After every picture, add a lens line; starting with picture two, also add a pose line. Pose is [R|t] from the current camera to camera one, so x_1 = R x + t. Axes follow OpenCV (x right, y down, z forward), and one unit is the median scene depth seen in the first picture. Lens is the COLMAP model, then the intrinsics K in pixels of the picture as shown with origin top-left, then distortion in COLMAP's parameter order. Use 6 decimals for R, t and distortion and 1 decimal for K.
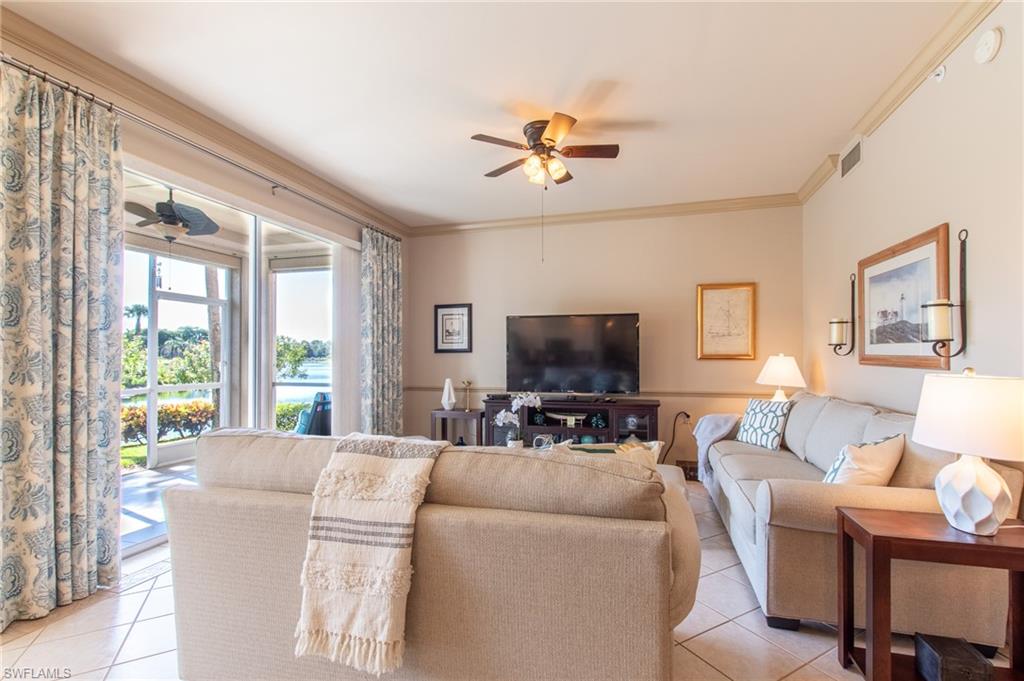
lens RADIAL K [[453.4, 0, 532.8], [0, 453.4, 353.1], [0, 0, 1]] dist [0.003866, -0.000444]
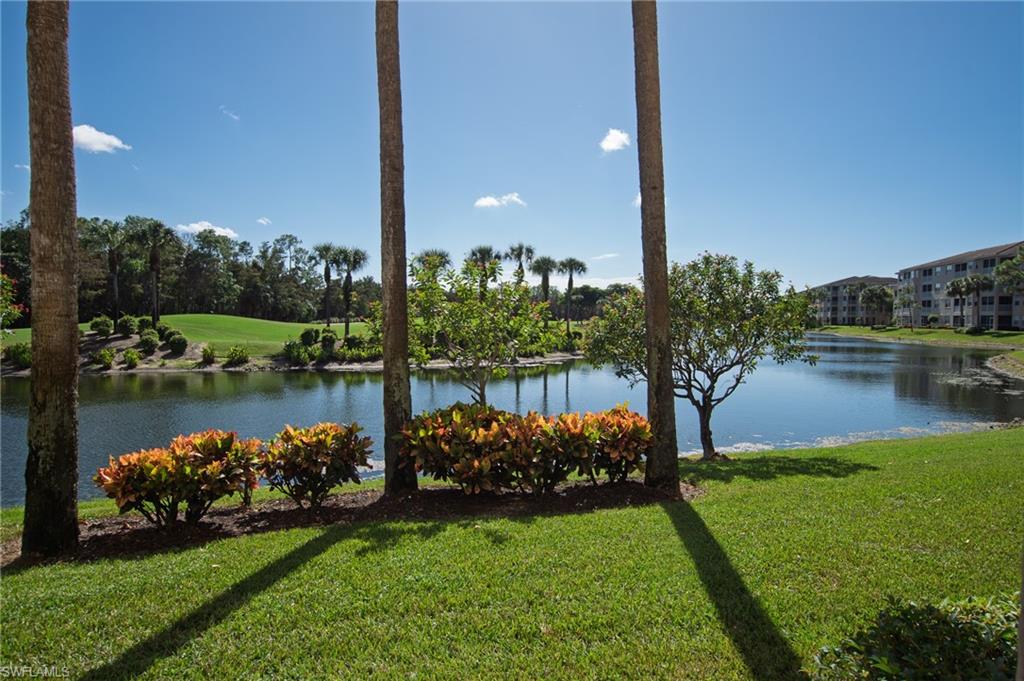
lens RADIAL K [[574.1, 0, 516.0], [0, 574.1, 335.5], [0, 0, 1]] dist [-0.015635, 0.001260]
pose [[0.680291, 0.030391, -0.732312, -0.844428], [-0.003363, 0.999259, 0.038346, 0.015900], [0.732934, -0.023624, 0.679889, 1.153690]]
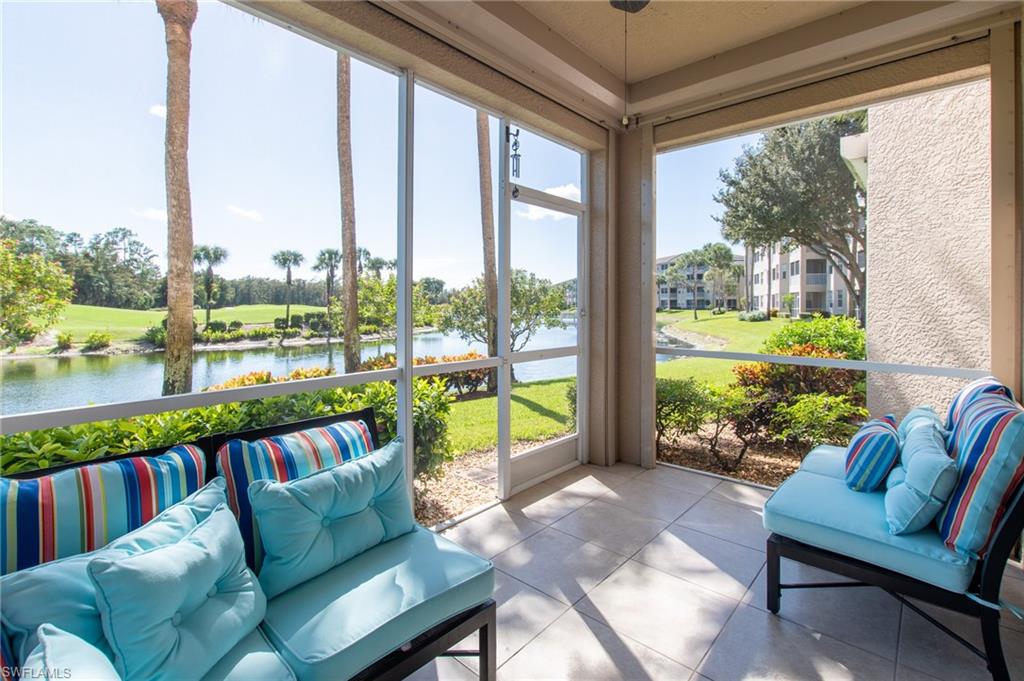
lens RADIAL K [[453.4, 0, 508.8], [0, 453.4, 304.8], [0, 0, 1]] dist [0.003866, -0.000444]
pose [[0.893687, 0.003106, -0.448680, -0.625513], [0.001705, 0.999945, 0.010318, 0.005393], [0.448688, -0.009986, 0.893633, 0.542599]]
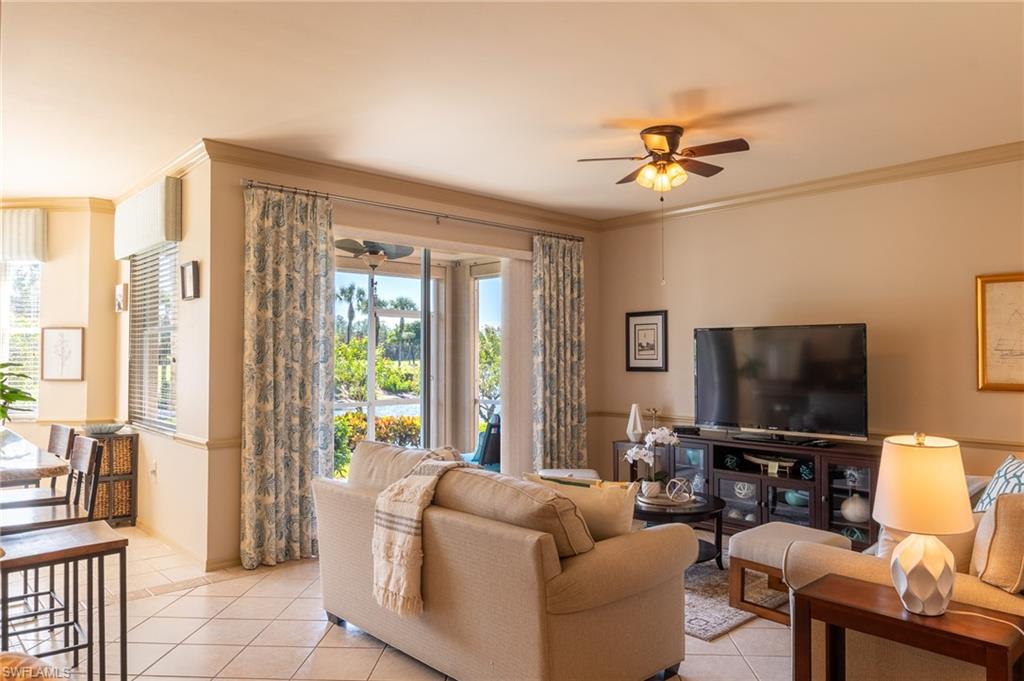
lens RADIAL K [[709.0, 0, 513.3], [0, 709.0, 343.7], [0, 0, 1]] dist [-0.001972, -0.000576]
pose [[0.841455, -0.006680, -0.540286, 0.347289], [0.002132, 0.999957, -0.009043, -0.044560], [0.540323, 0.006458, 0.841433, -0.213203]]
